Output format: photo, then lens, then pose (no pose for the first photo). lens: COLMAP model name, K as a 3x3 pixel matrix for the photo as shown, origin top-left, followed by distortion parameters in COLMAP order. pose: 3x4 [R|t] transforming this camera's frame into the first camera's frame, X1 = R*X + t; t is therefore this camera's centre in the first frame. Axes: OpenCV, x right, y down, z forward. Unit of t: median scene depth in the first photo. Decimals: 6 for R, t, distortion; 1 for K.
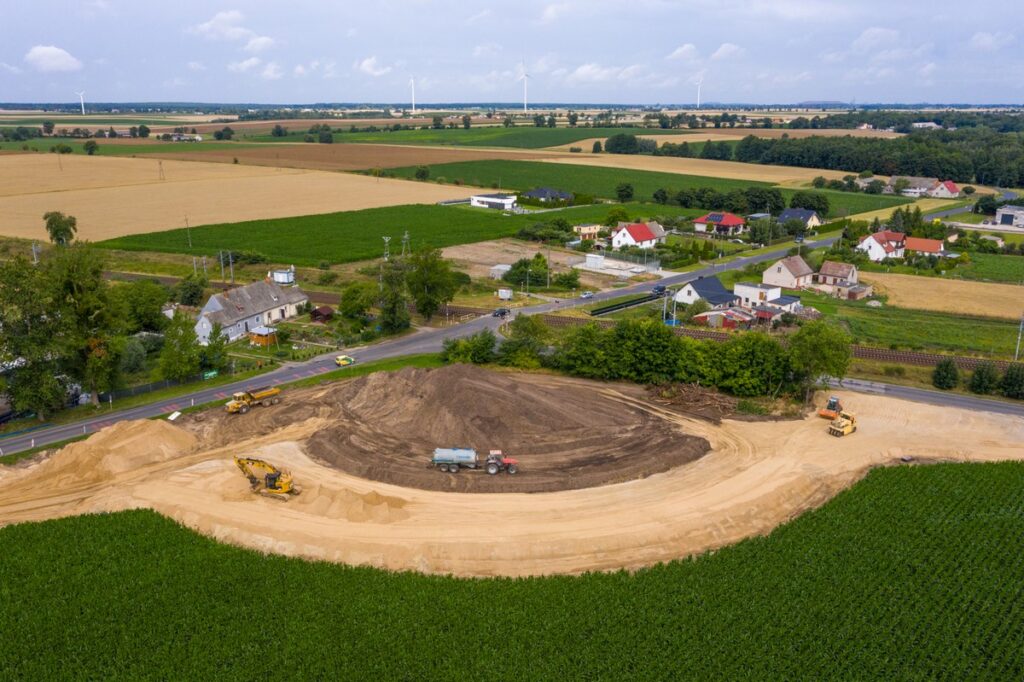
lens RADIAL K [[922.7, 0, 512.0], [0, 922.7, 341.0], [0, 0, 1]] dist [0.004015, 0.004107]
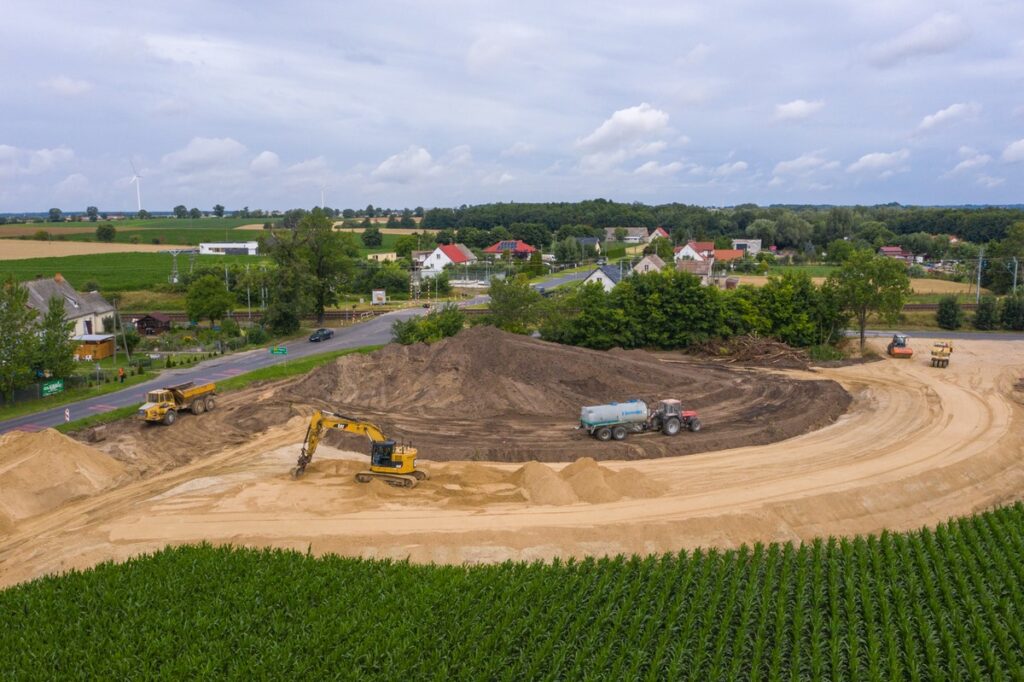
lens RADIAL K [[922.7, 0, 512.0], [0, 922.7, 341.0], [0, 0, 1]] dist [0.004015, 0.004107]
pose [[0.905501, -0.070013, 0.418529, -0.305413], [0.125120, 0.986498, -0.105675, 0.104737], [-0.405479, 0.148055, 0.902034, 0.354475]]
